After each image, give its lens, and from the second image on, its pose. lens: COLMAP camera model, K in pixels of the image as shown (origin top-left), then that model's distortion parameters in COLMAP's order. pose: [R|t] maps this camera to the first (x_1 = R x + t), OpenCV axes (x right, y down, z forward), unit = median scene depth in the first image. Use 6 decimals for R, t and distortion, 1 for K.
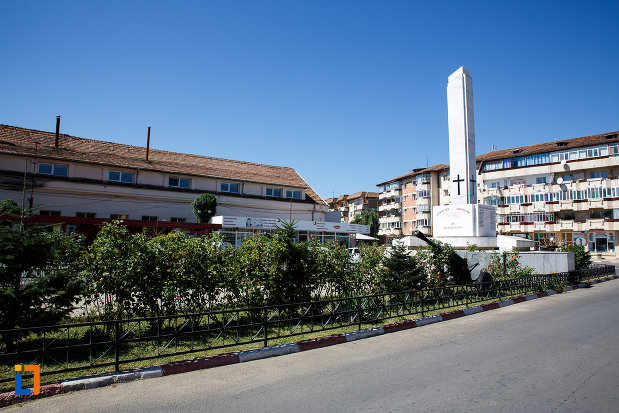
lens RADIAL K [[415.1, 0, 312.0], [0, 415.1, 205.4], [0, 0, 1]] dist [-0.108707, 0.062481]
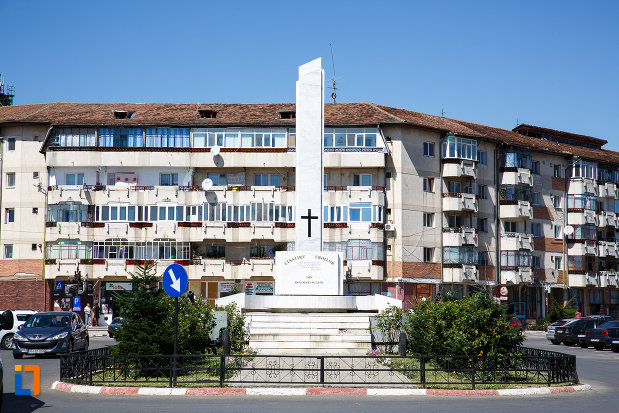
lens RADIAL K [[1136.5, 0, 309.0], [0, 1136.5, 208.0], [0, 0, 1]] dist [0.246664, 0.000000]
pose [[0.682155, 0.055016, 0.729135, -0.395489], [-0.064790, 0.997791, -0.014672, -0.017072], [-0.728332, -0.037233, 0.684212, -0.134497]]
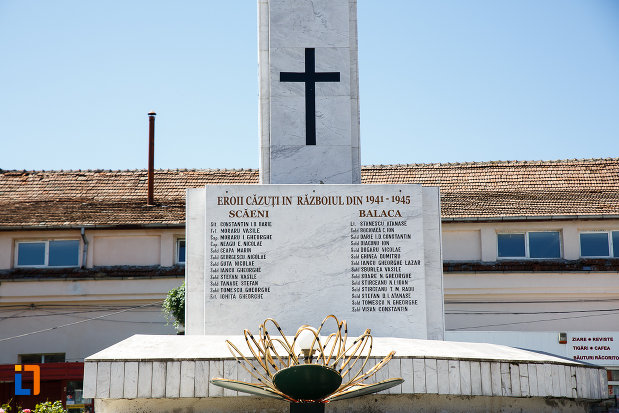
lens RADIAL K [[1136.5, 0, 307.2], [0, 1136.5, 206.8], [0, 0, 1]] dist [0.246664, 0.000000]
pose [[0.721842, -0.141681, -0.677400, 0.283924], [0.077662, 0.989221, -0.124142, 0.024908], [0.687686, 0.037002, 0.725064, 0.228796]]
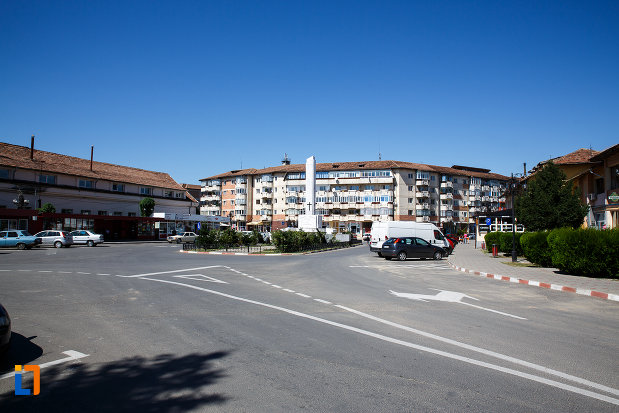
lens RADIAL K [[415.1, 0, 309.7], [0, 415.1, 203.3], [0, 0, 1]] dist [-0.108707, 0.062481]
pose [[0.860838, 0.027697, 0.508125, -0.315412], [-0.047427, 0.998538, 0.025919, -0.047188], [-0.506664, -0.046411, 0.860894, -0.394972]]
